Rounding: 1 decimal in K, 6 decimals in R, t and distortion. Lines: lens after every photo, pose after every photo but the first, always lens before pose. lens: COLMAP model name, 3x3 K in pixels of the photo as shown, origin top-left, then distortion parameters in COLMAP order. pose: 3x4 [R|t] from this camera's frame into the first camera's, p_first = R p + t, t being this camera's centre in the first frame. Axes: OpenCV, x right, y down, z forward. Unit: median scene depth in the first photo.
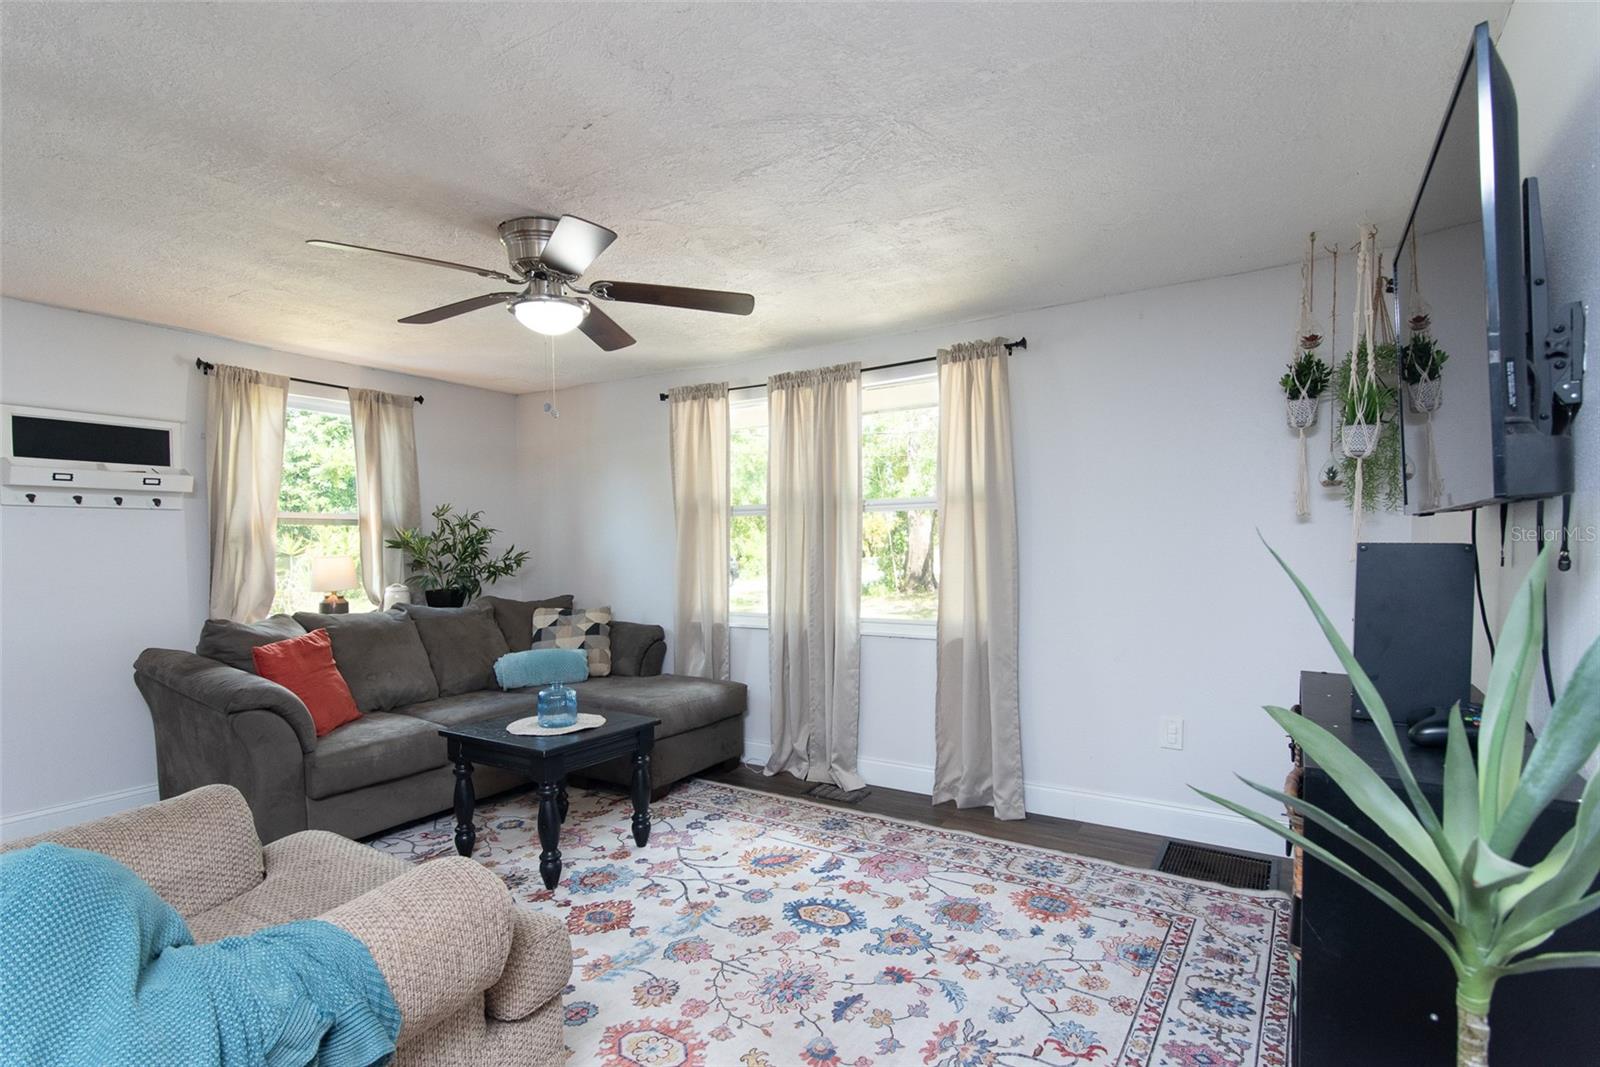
lens RADIAL K [[784.0, 0, 799.0], [0, 784.0, 553.7], [0, 0, 1]] dist [0.004587, 0.000146]
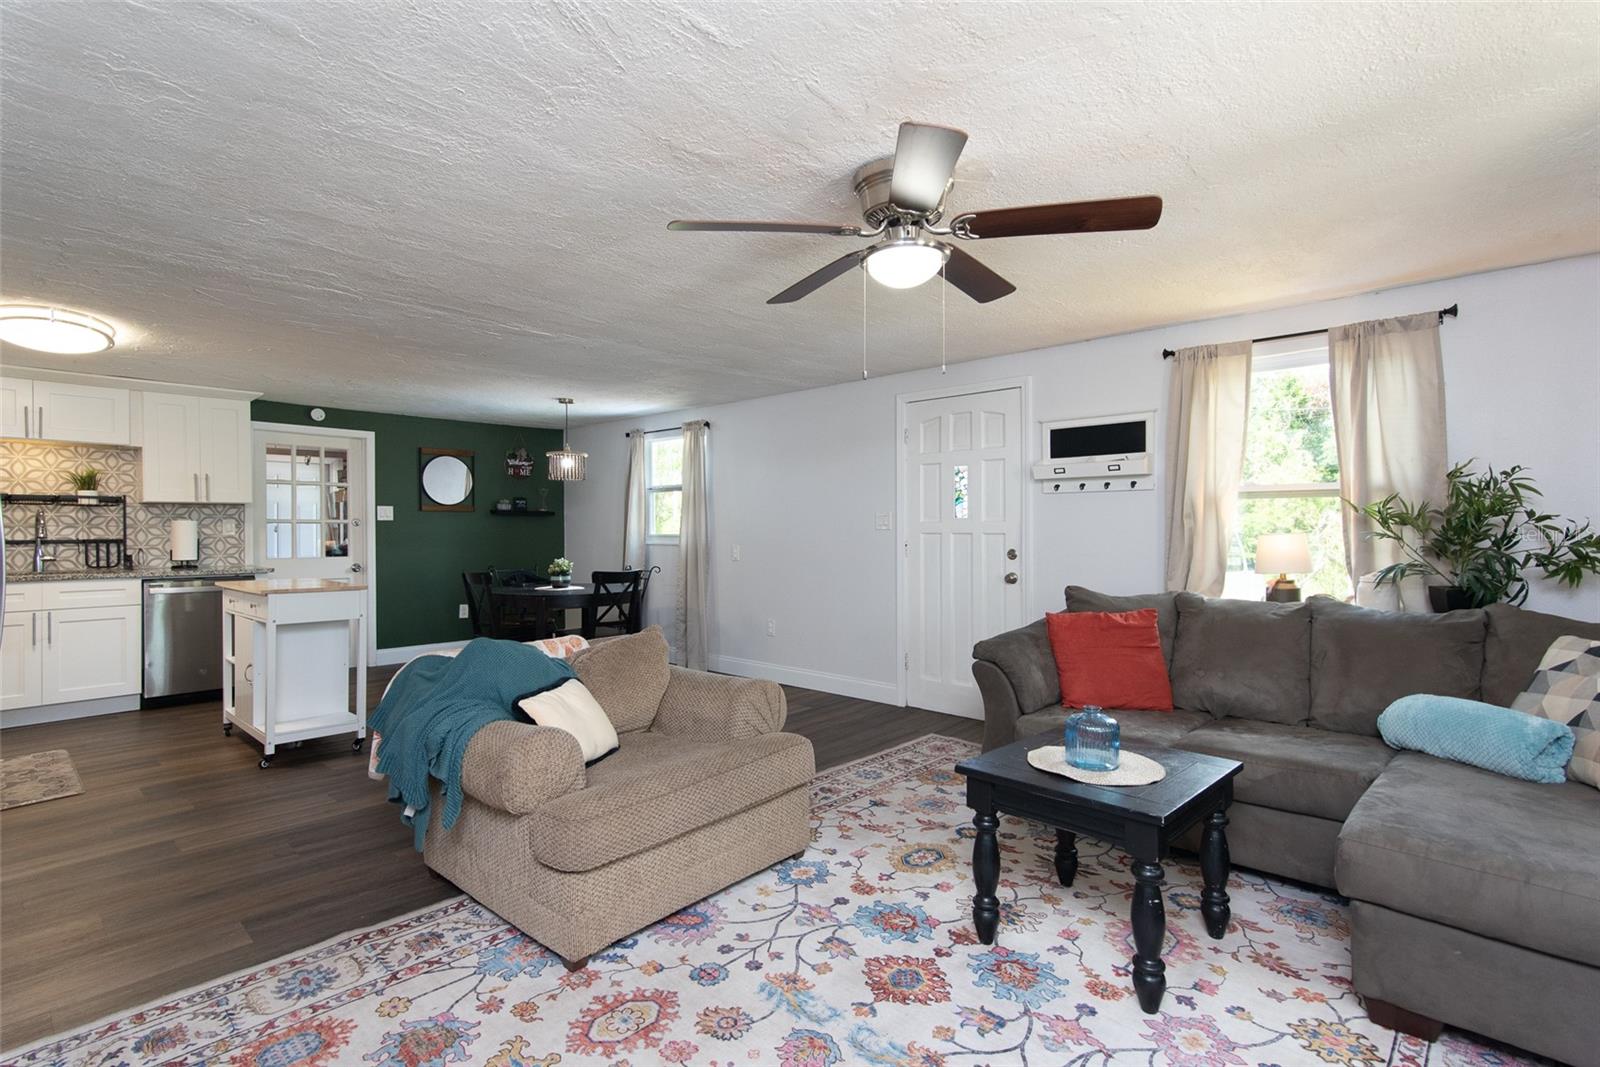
lens RADIAL K [[740.7, 0, 765.2], [0, 740.7, 539.2], [0, 0, 1]] dist [0.010212, 0.000454]
pose [[-0.190374, 0.022991, -0.981442, 0.454930], [-0.010052, 0.999628, 0.025367, -0.010223], [0.981660, 0.014695, -0.190072, 0.869038]]
